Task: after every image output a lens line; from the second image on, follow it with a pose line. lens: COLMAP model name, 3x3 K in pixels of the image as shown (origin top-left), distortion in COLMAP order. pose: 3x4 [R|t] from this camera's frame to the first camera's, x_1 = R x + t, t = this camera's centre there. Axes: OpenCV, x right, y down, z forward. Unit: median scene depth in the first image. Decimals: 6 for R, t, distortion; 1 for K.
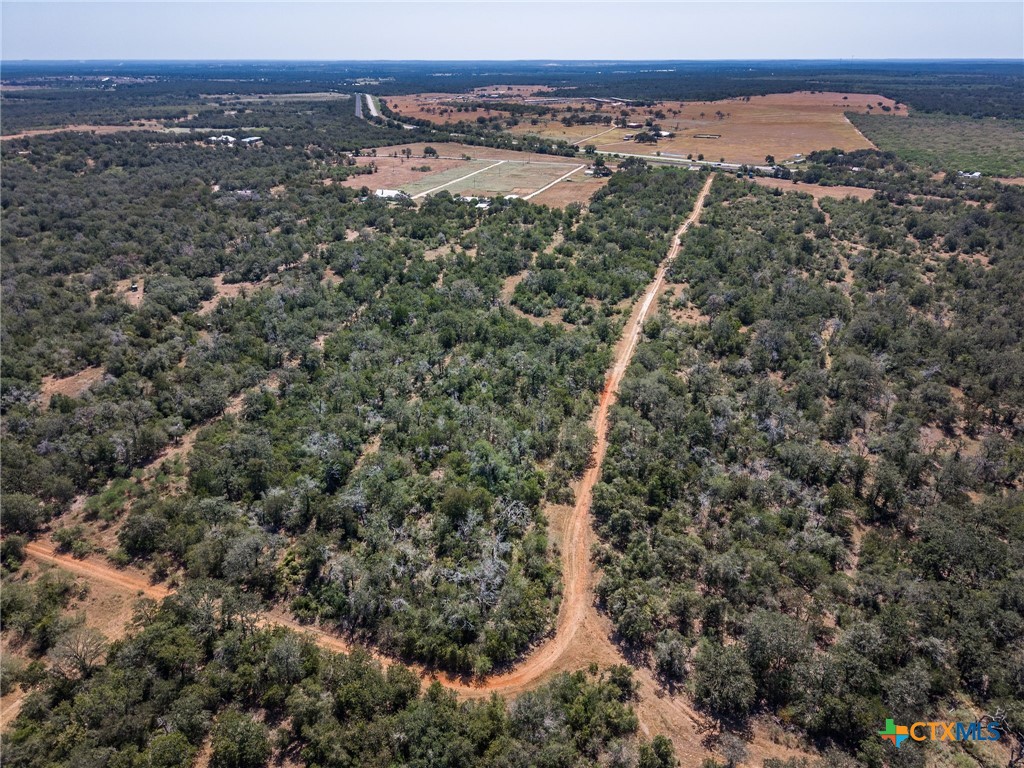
lens RADIAL K [[709.4, 0, 513.1], [0, 709.4, 379.8], [0, 0, 1]] dist [0.022516, -0.021559]
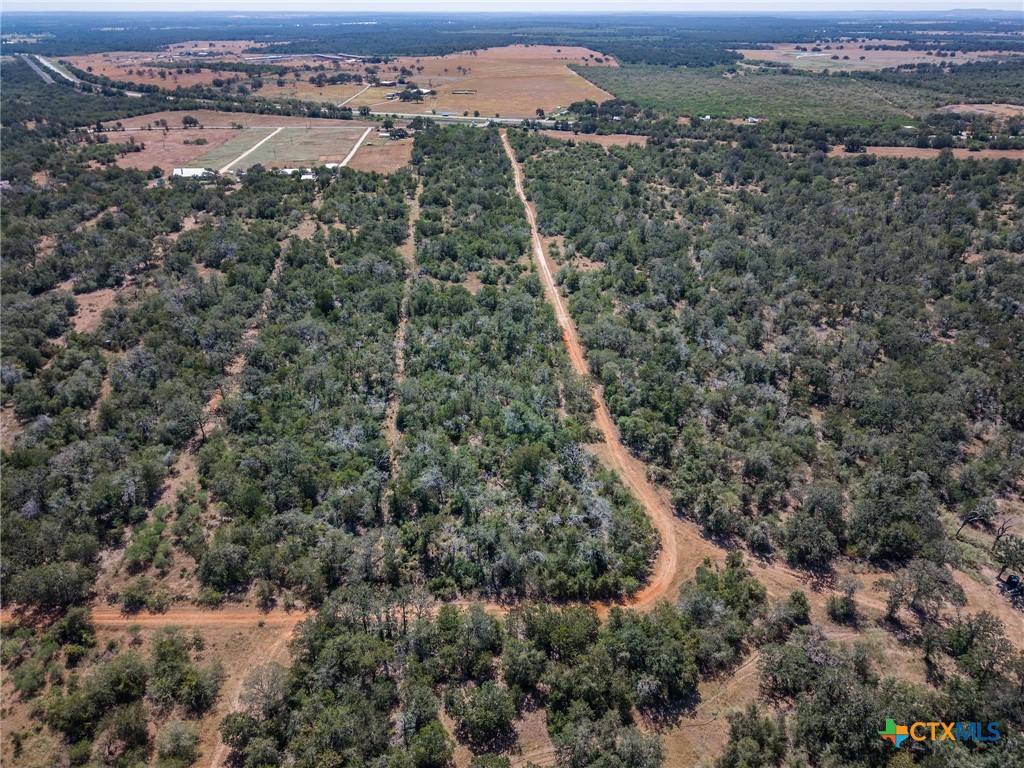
lens RADIAL K [[709.4, 0, 512.2], [0, 709.4, 387.1], [0, 0, 1]] dist [0.022516, -0.021559]
pose [[0.917935, -0.184799, 0.351063, -0.173708], [0.161784, 0.982332, 0.094076, -0.014771], [-0.362246, -0.029560, 0.931614, 0.005770]]
